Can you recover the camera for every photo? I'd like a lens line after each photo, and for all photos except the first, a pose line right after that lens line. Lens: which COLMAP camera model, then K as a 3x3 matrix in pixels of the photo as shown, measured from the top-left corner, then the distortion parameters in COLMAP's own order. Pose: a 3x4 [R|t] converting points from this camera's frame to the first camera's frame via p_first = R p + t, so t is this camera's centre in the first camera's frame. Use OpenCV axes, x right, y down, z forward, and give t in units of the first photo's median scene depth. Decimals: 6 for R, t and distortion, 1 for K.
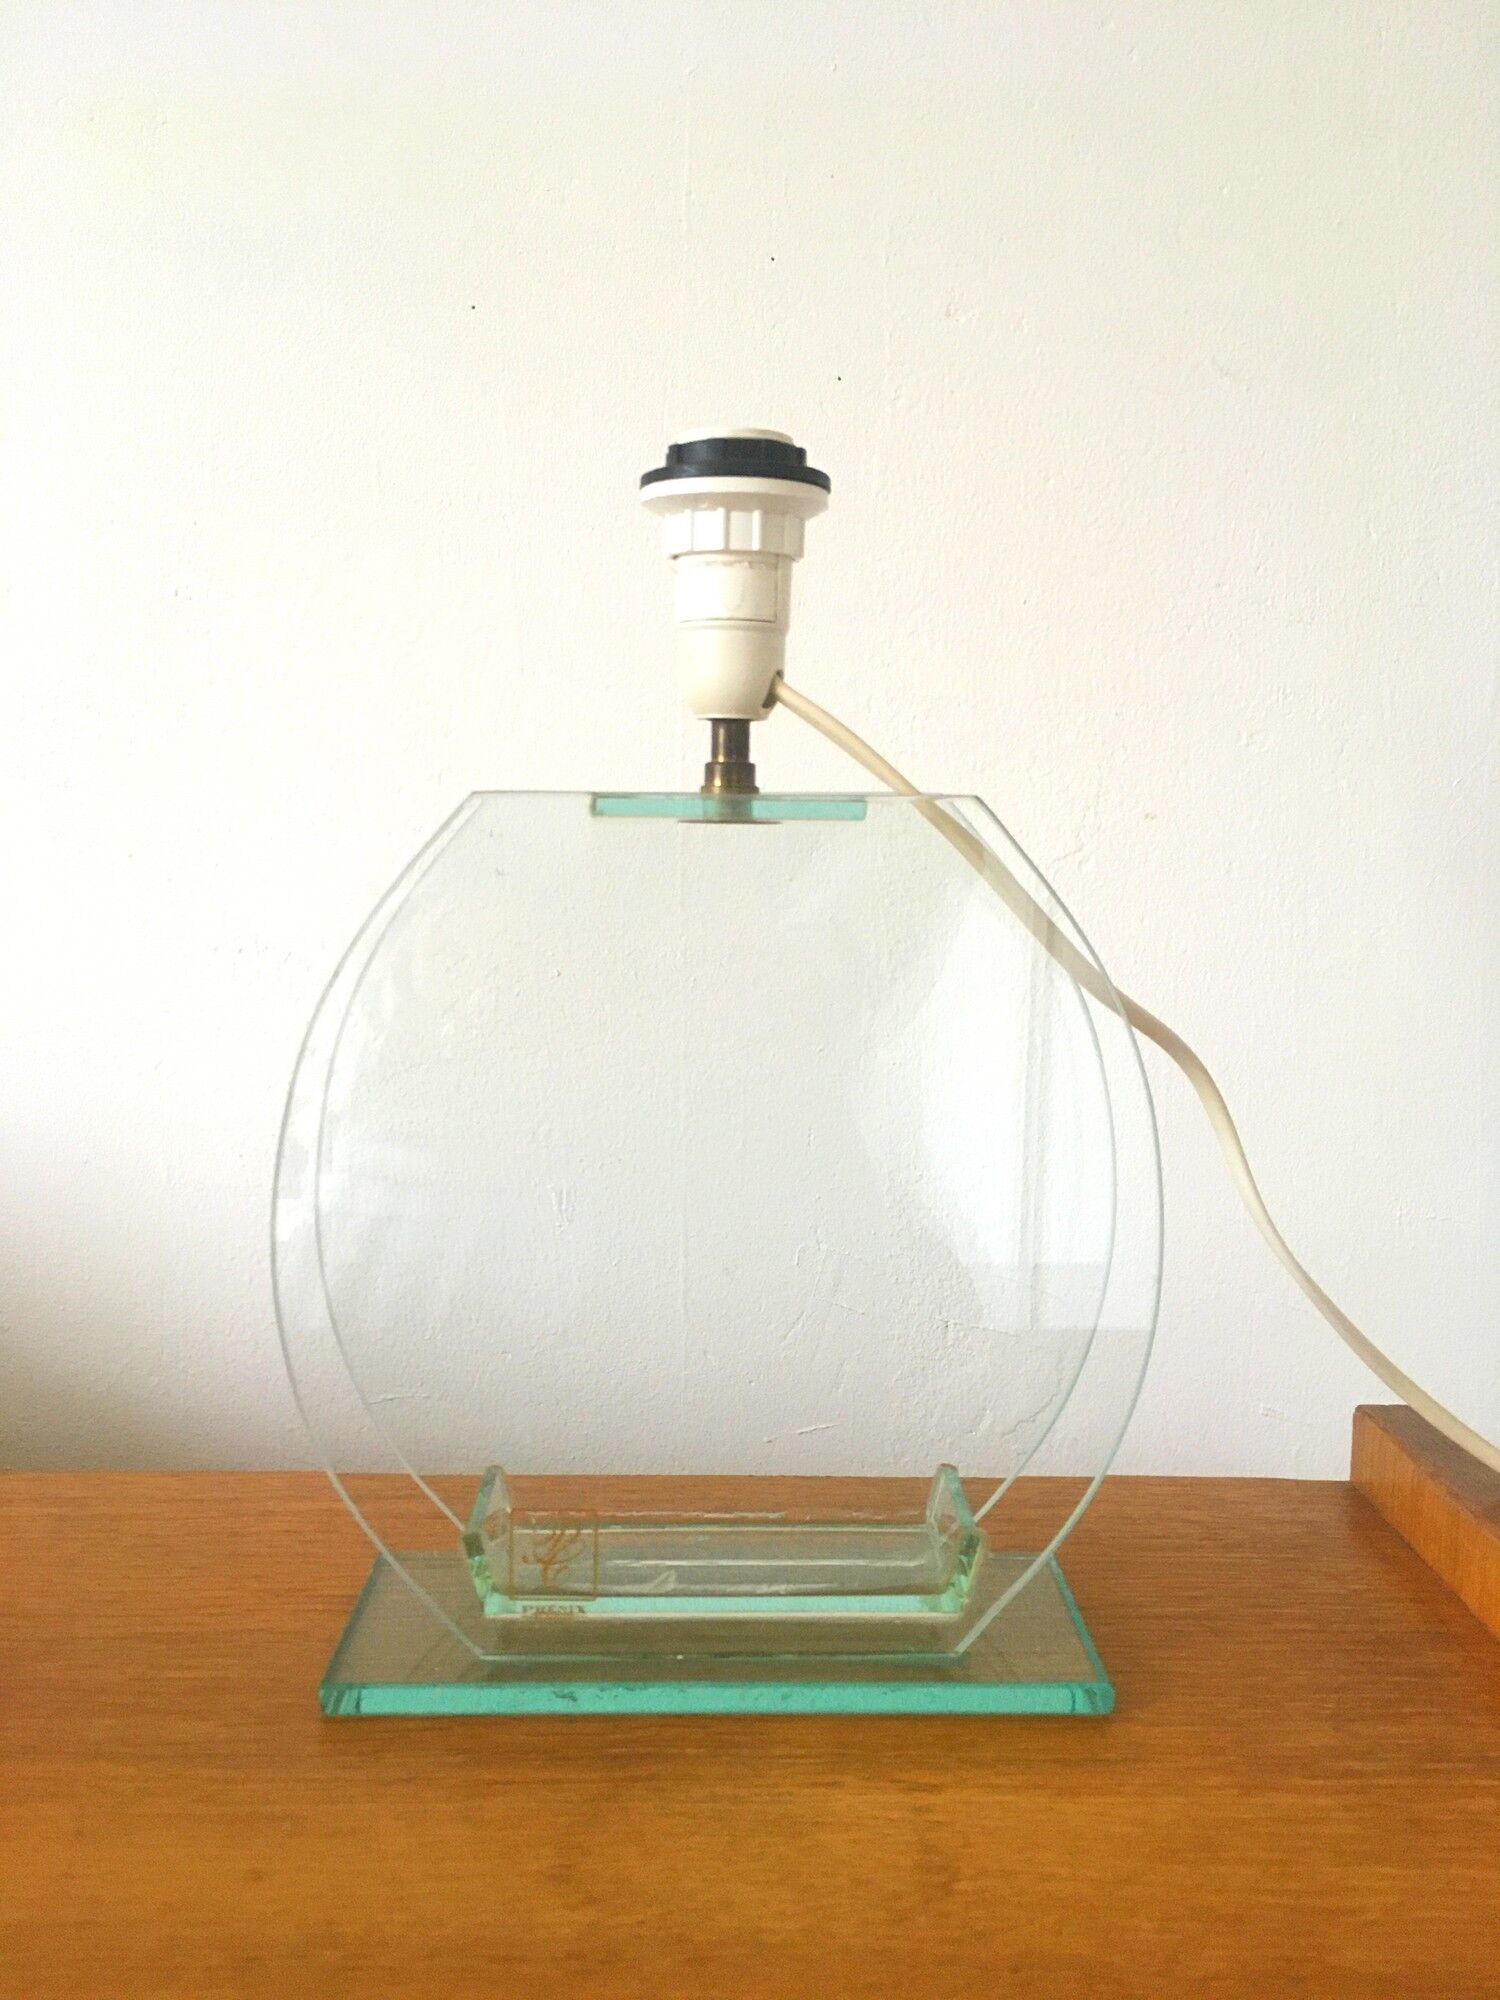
lens RADIAL K [[1713.6, 0, 765.9], [0, 1713.6, 1003.7], [0, 0, 1]] dist [0.055891, -0.082968]
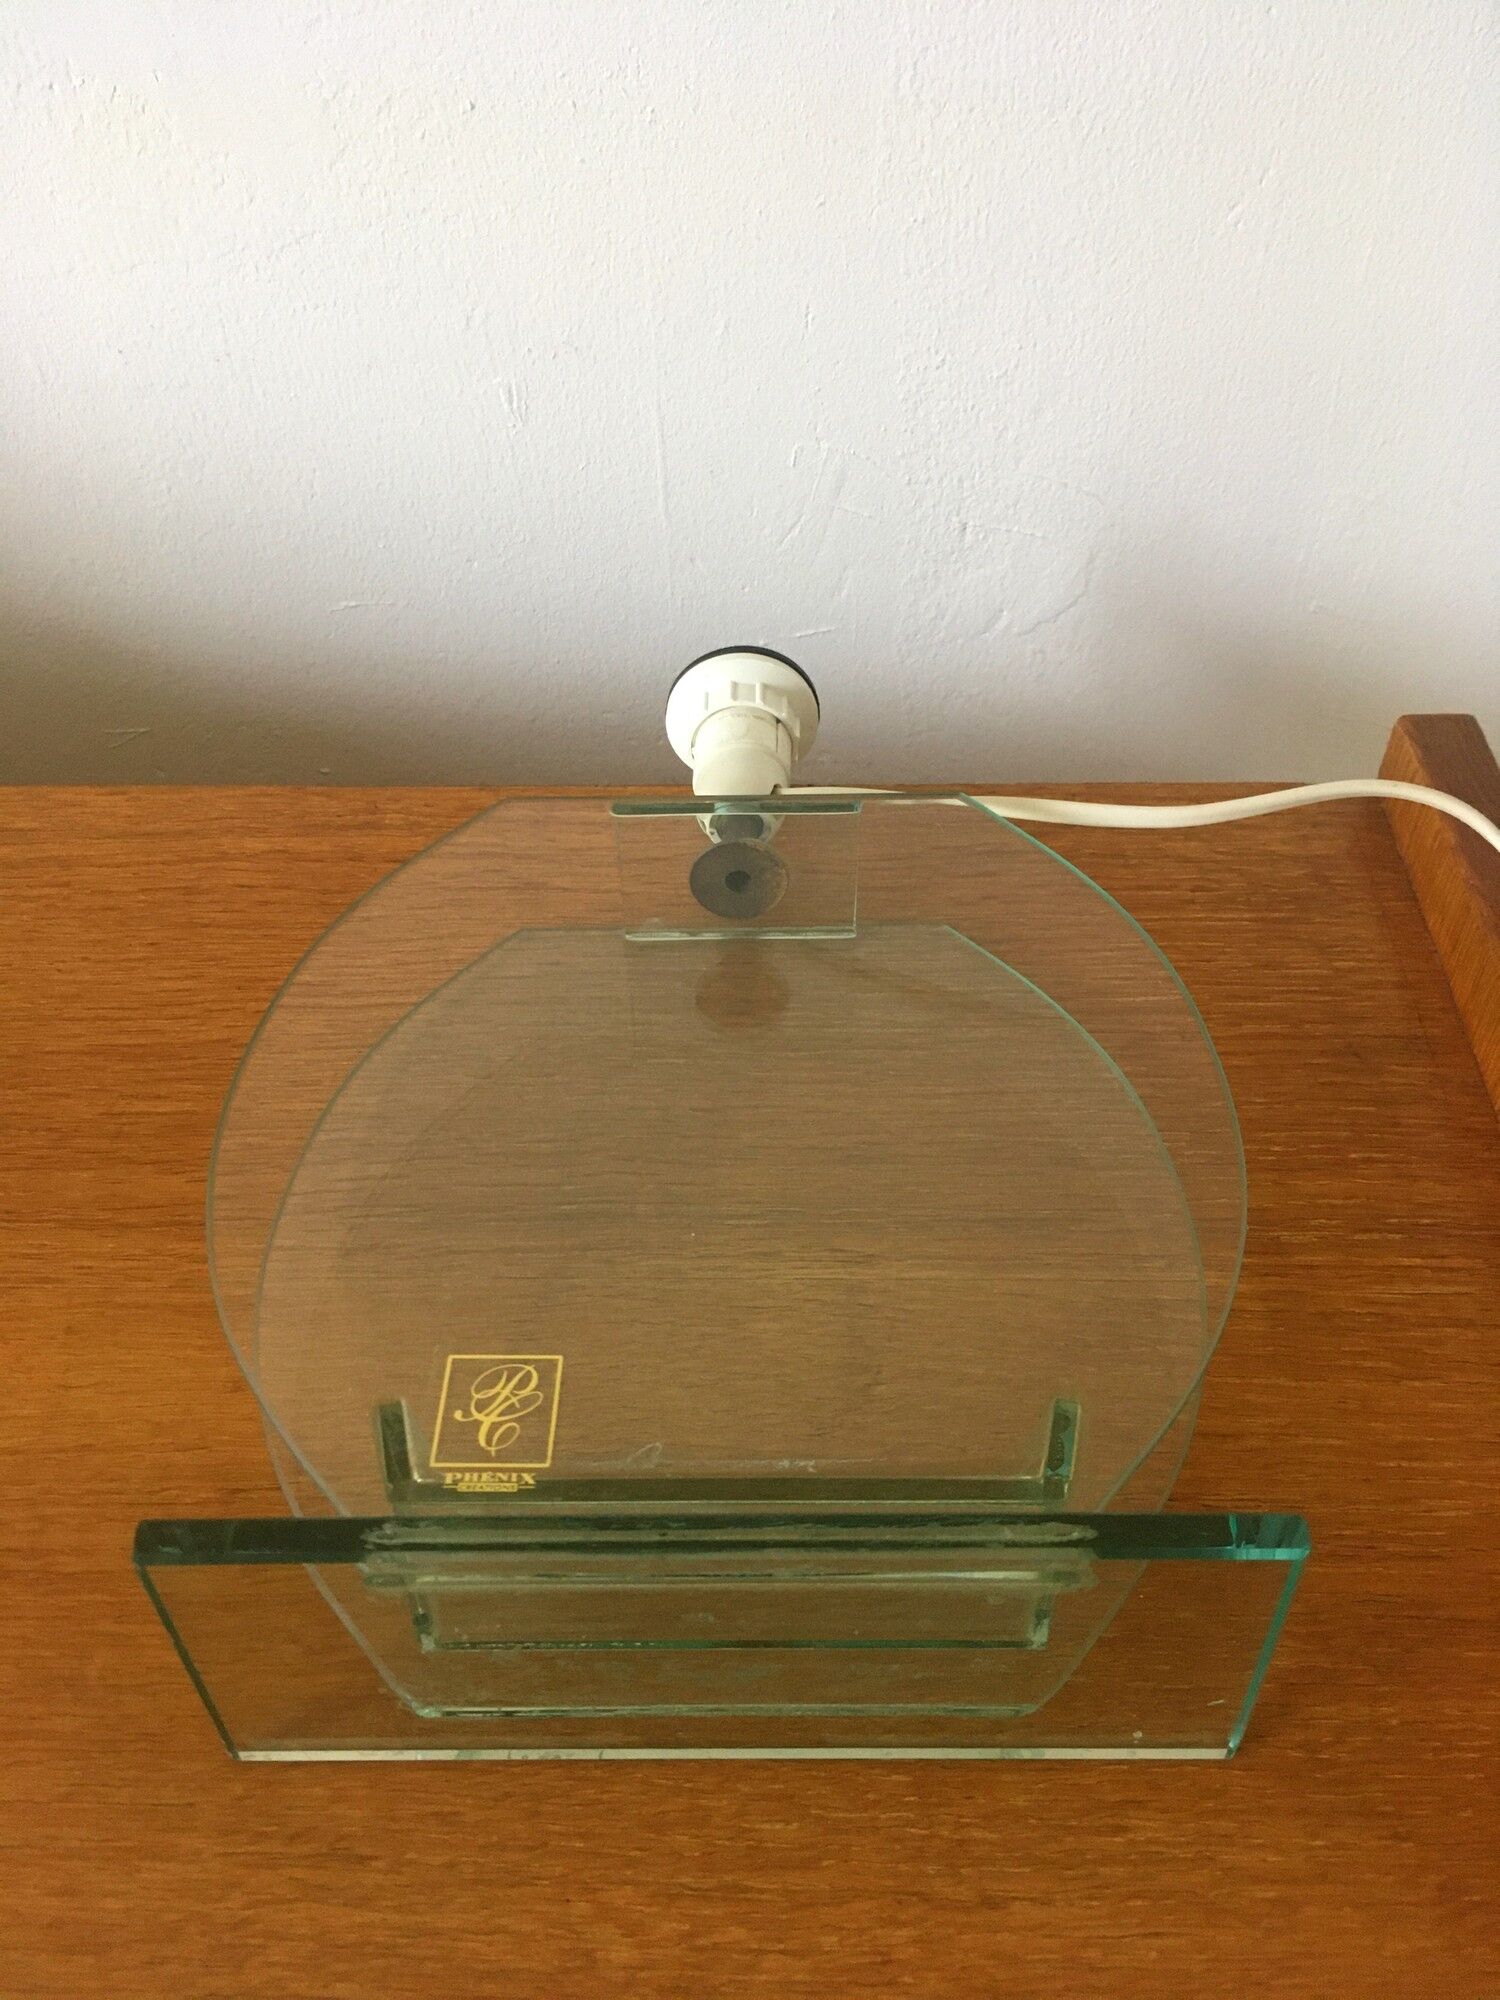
lens RADIAL K [[1713.6, 0, 756.8], [0, 1713.6, 989.1], [0, 0, 1]] dist [0.055891, -0.082968]
pose [[0.998805, 0.012288, -0.047297, 0.072486], [0.020763, 0.769441, 0.638381, -0.324411], [0.044237, -0.638600, 0.768266, 0.284480]]
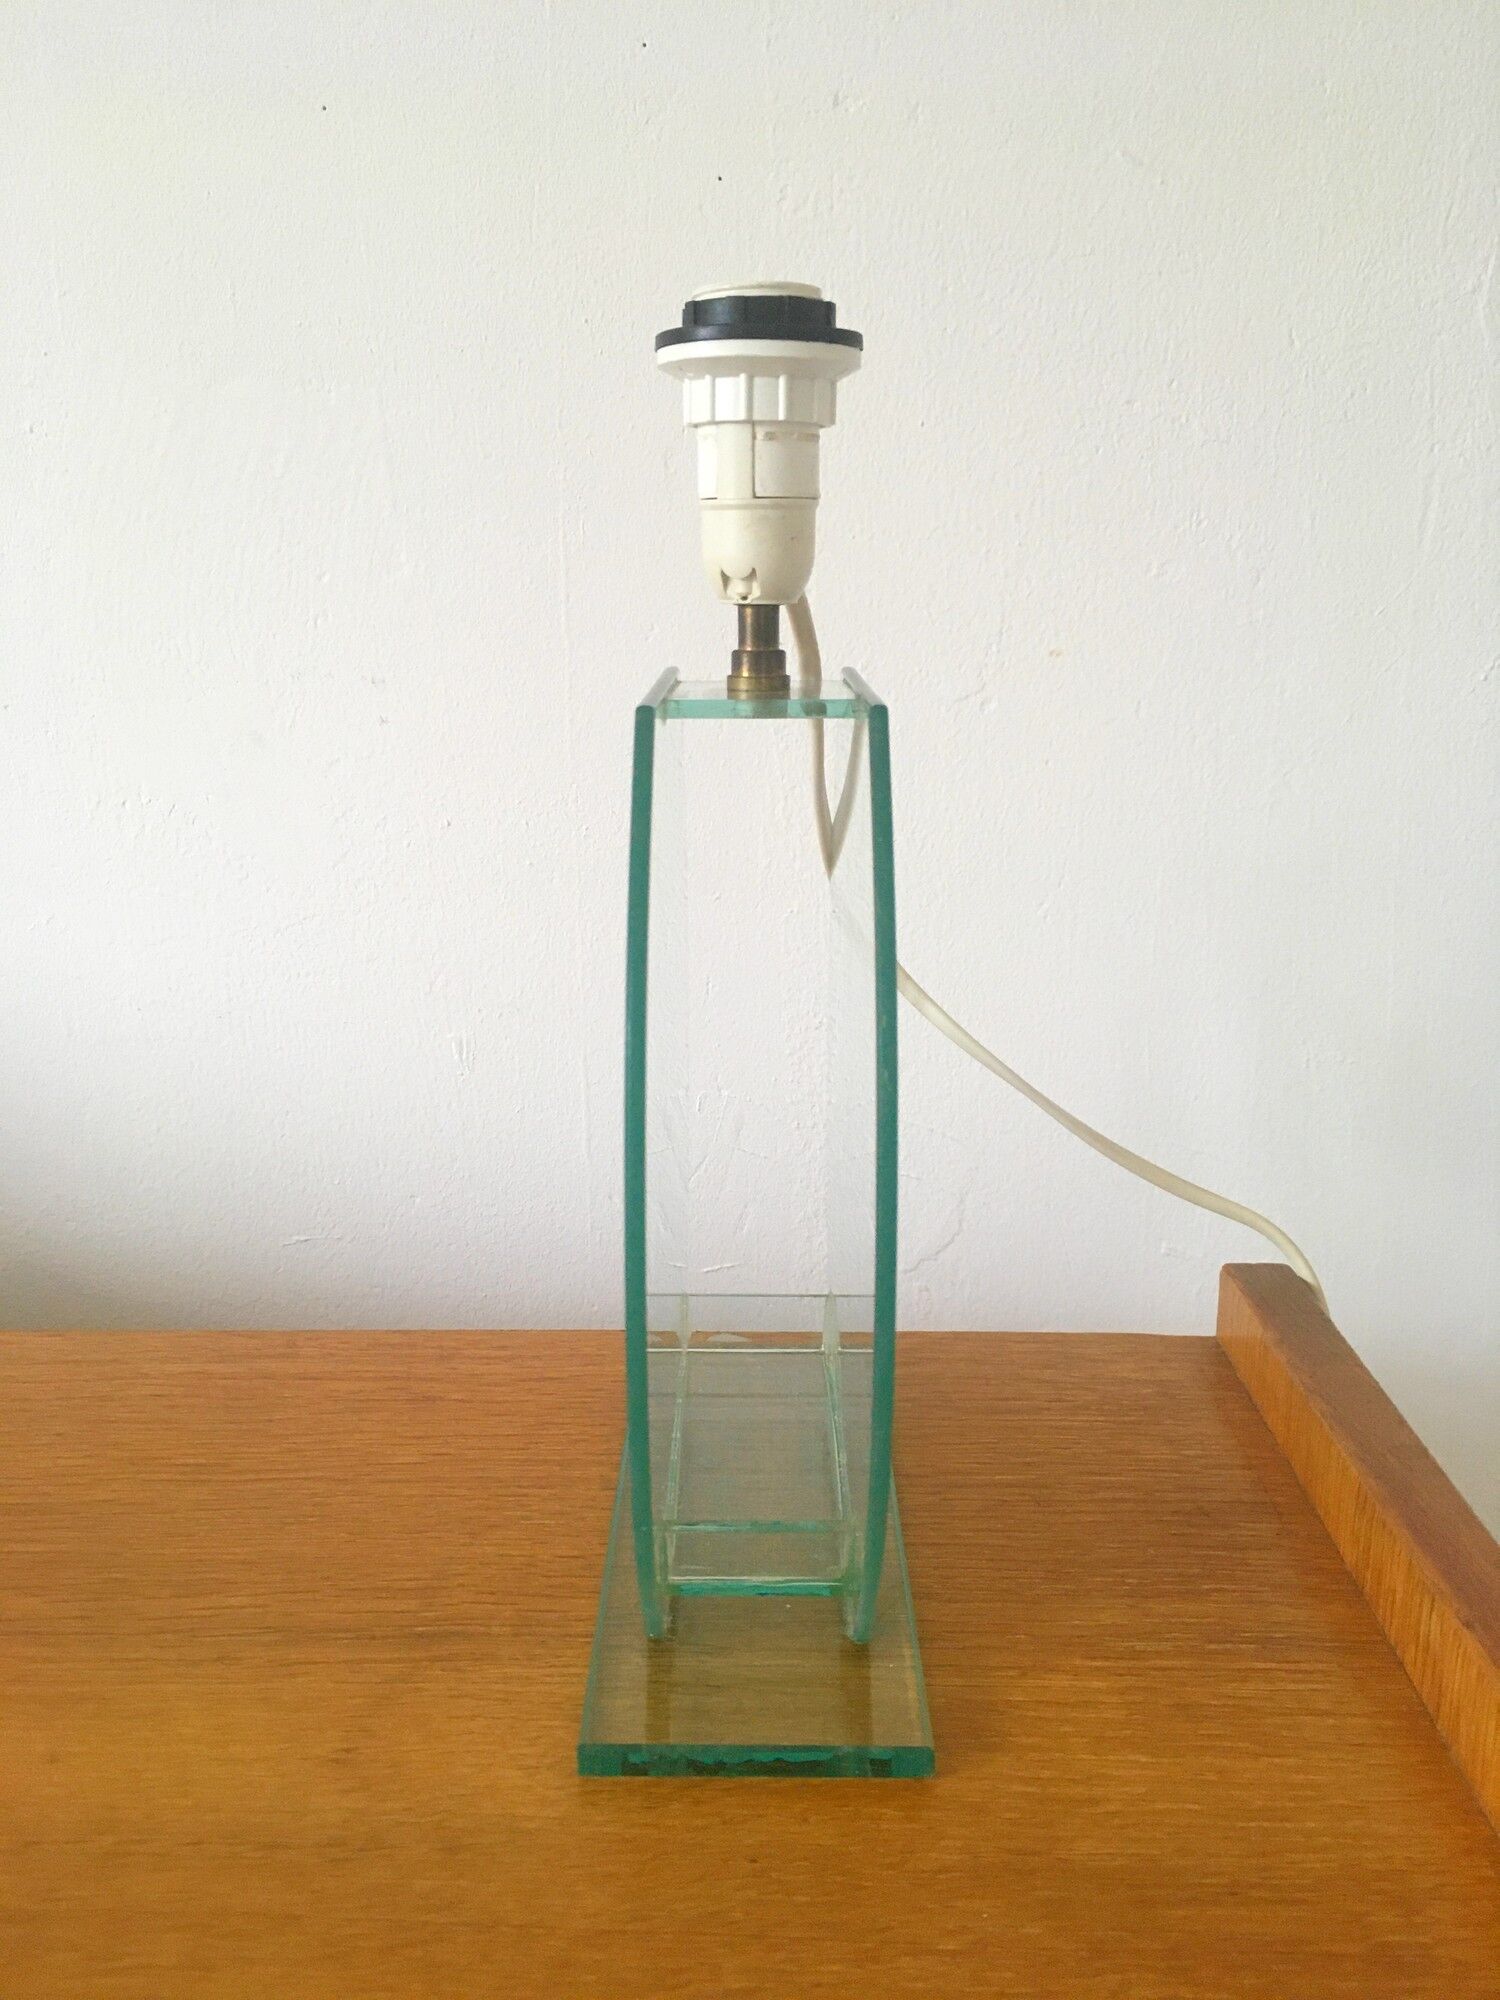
lens RADIAL K [[1713.6, 0, 768.9], [0, 1713.6, 1001.6], [0, 0, 1]] dist [0.055891, -0.082968]
pose [[0.999442, -0.005477, -0.032955, 0.153187], [0.009907, 0.990684, 0.135816, -0.078059], [0.031904, -0.136067, 0.990186, 0.028996]]
